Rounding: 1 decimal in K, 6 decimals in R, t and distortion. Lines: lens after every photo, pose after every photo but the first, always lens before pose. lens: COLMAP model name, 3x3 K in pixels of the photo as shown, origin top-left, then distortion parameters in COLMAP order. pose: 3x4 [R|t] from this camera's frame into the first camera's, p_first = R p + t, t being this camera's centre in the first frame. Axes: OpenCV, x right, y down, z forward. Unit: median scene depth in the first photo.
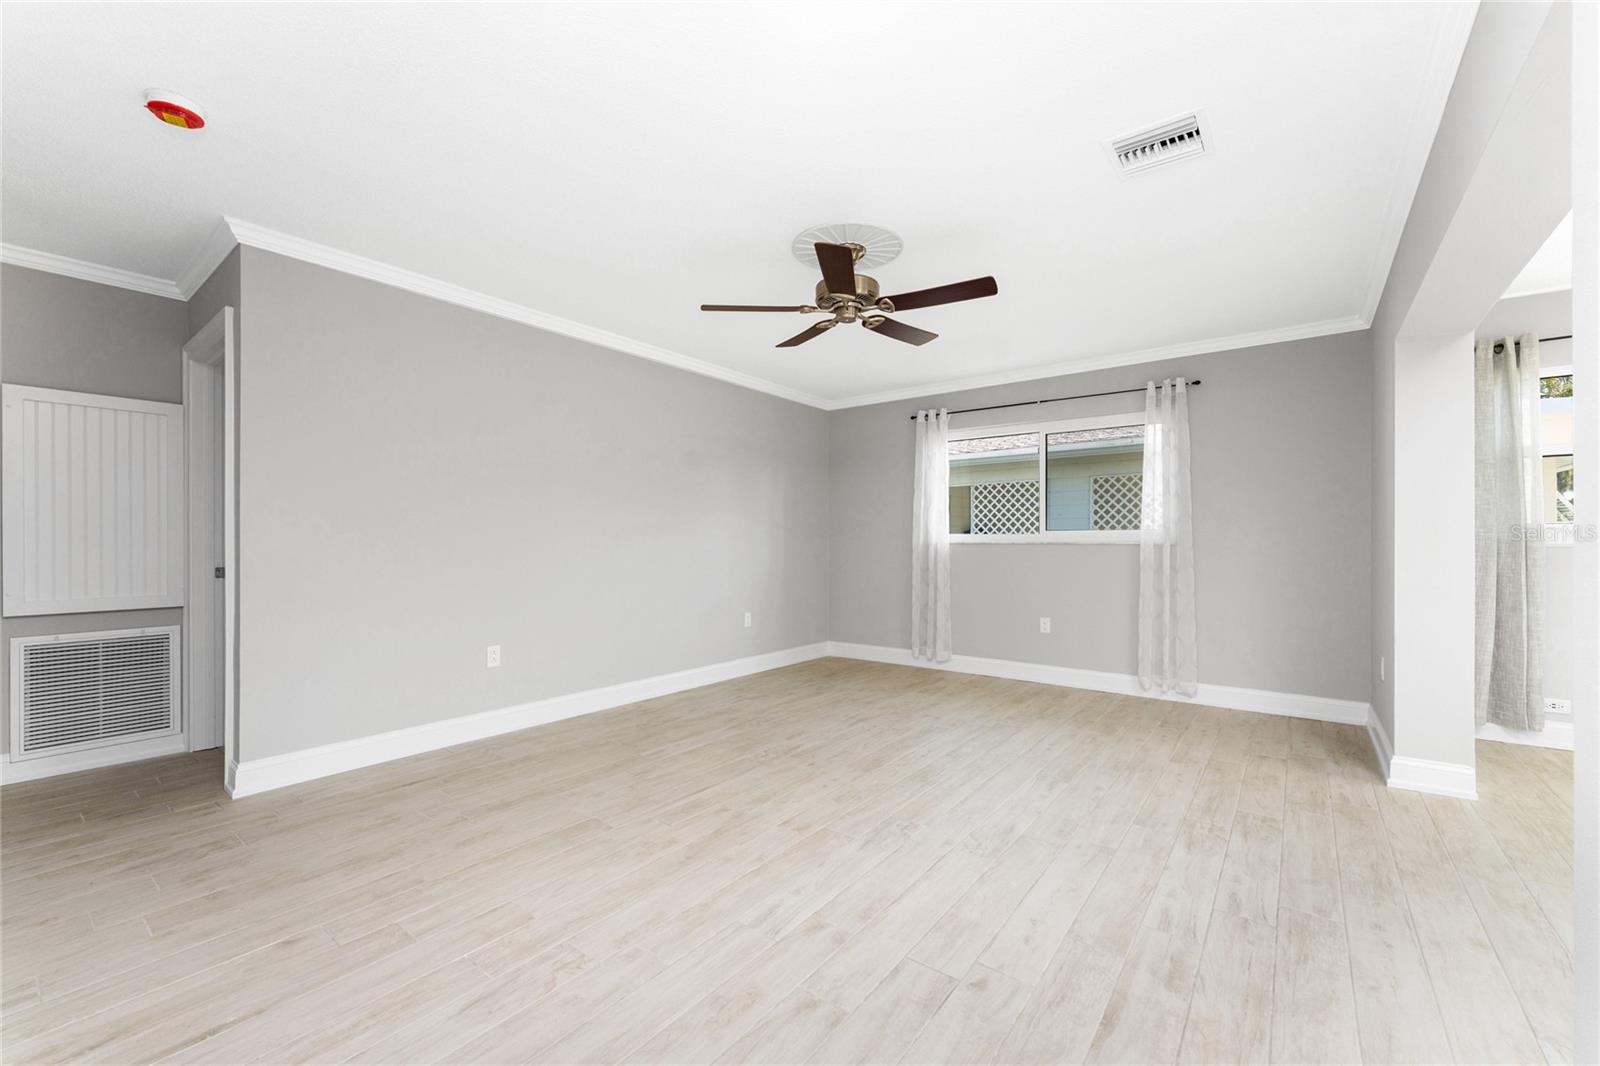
lens RADIAL K [[646.8, 0, 794.8], [0, 646.8, 538.1], [0, 0, 1]] dist [0.002457, -0.001959]
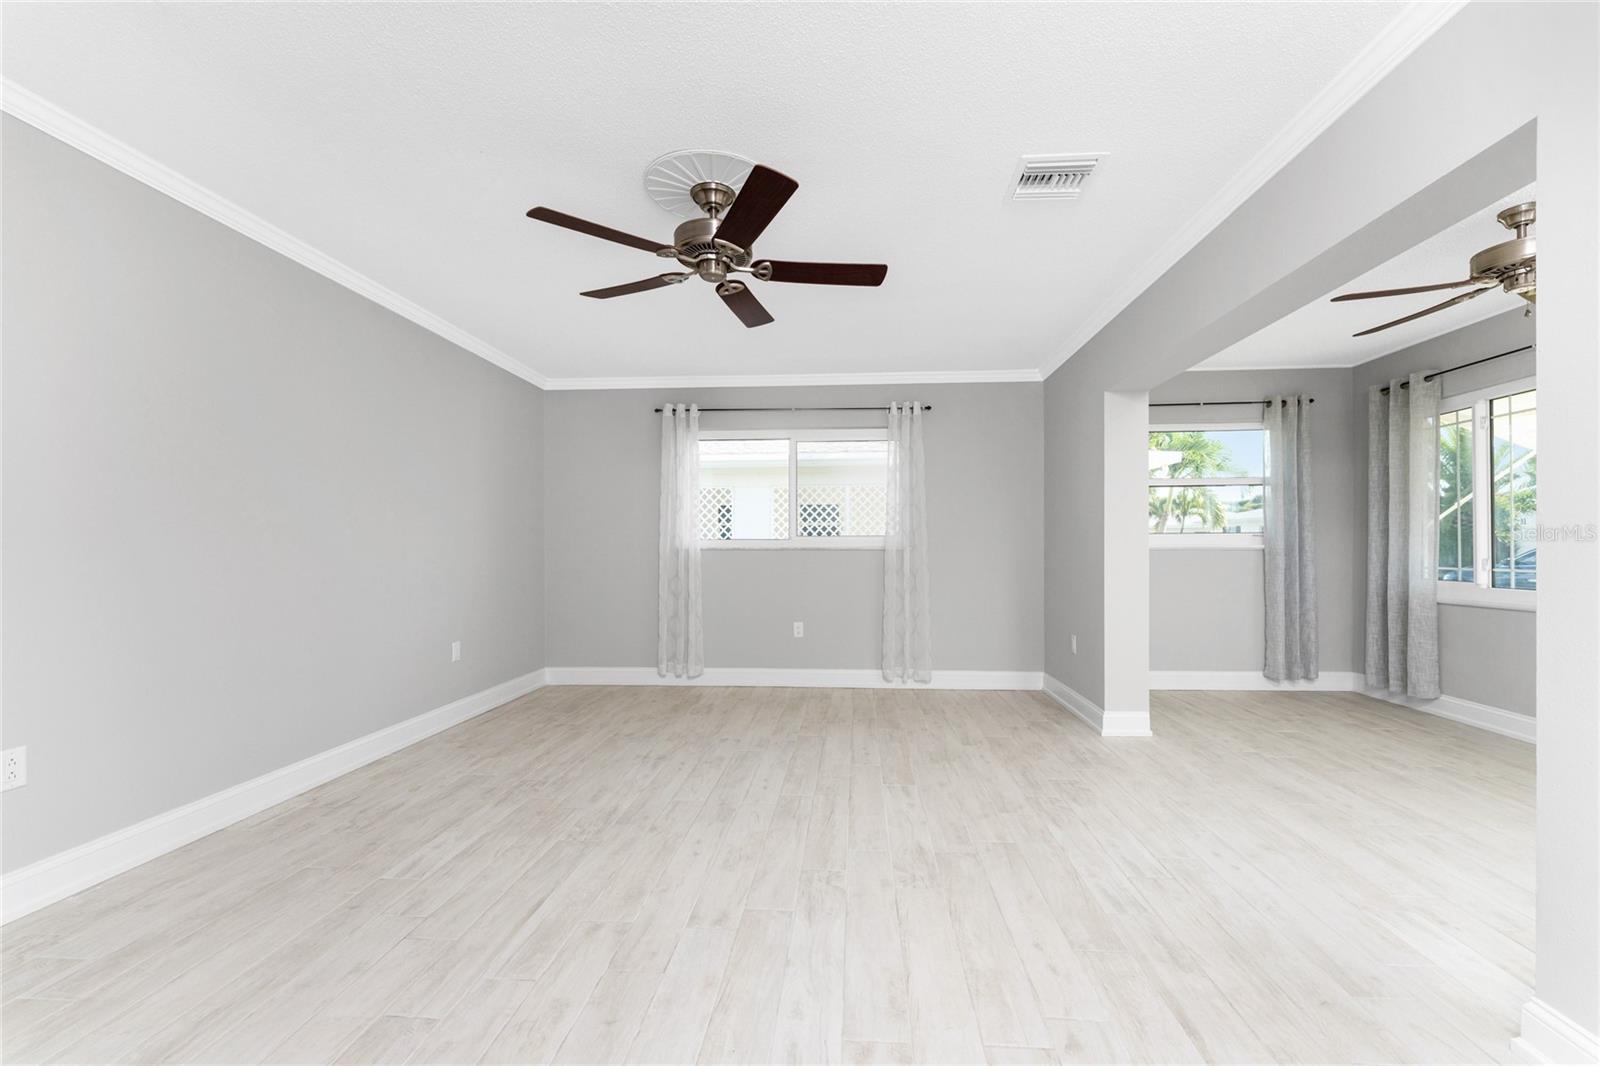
lens RADIAL K [[646.8, 0, 815.6], [0, 646.8, 542.3], [0, 0, 1]] dist [0.002457, -0.001959]
pose [[0.826113, 0.002593, 0.563499, -0.226856], [-0.001094, 0.999995, -0.002997, 0.001131], [-0.563503, 0.001859, 0.826112, 0.205083]]
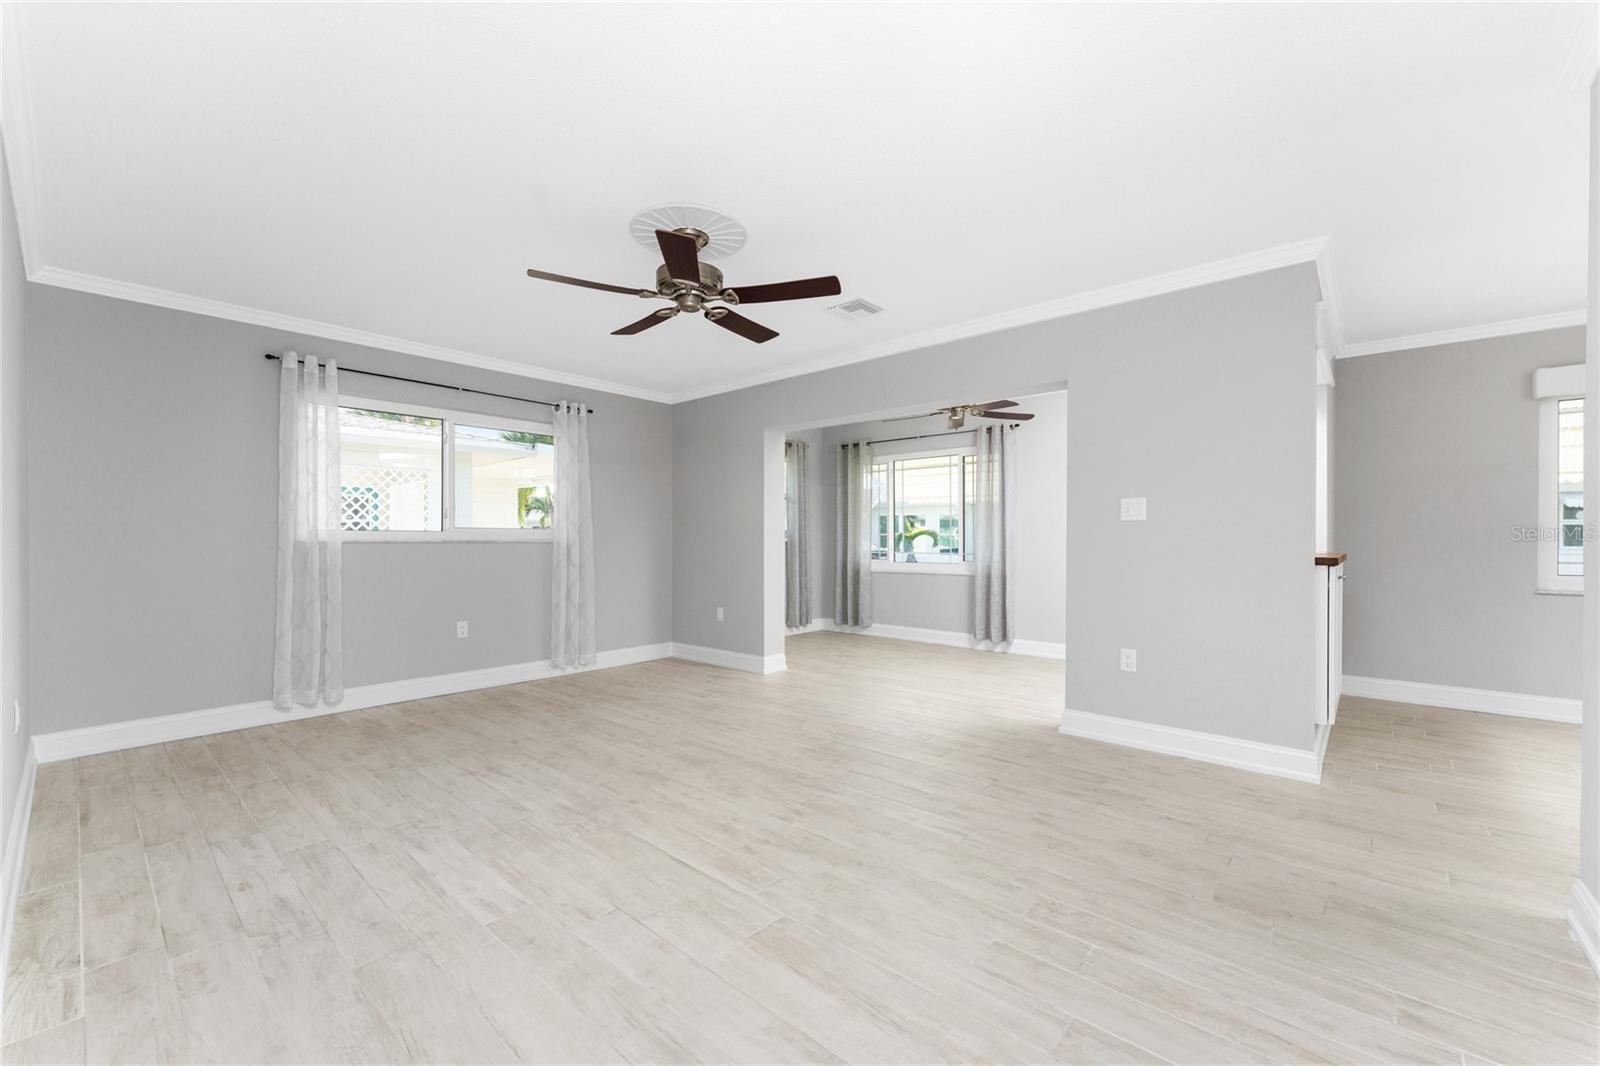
lens RADIAL K [[646.8, 0, 786.9], [0, 646.8, 538.2], [0, 0, 1]] dist [0.002457, -0.001959]
pose [[0.073599, 0.001227, 0.997287, -0.713817], [-0.005738, 0.999983, -0.000807, 0.001517], [-0.997271, -0.005663, 0.073604, 0.647461]]
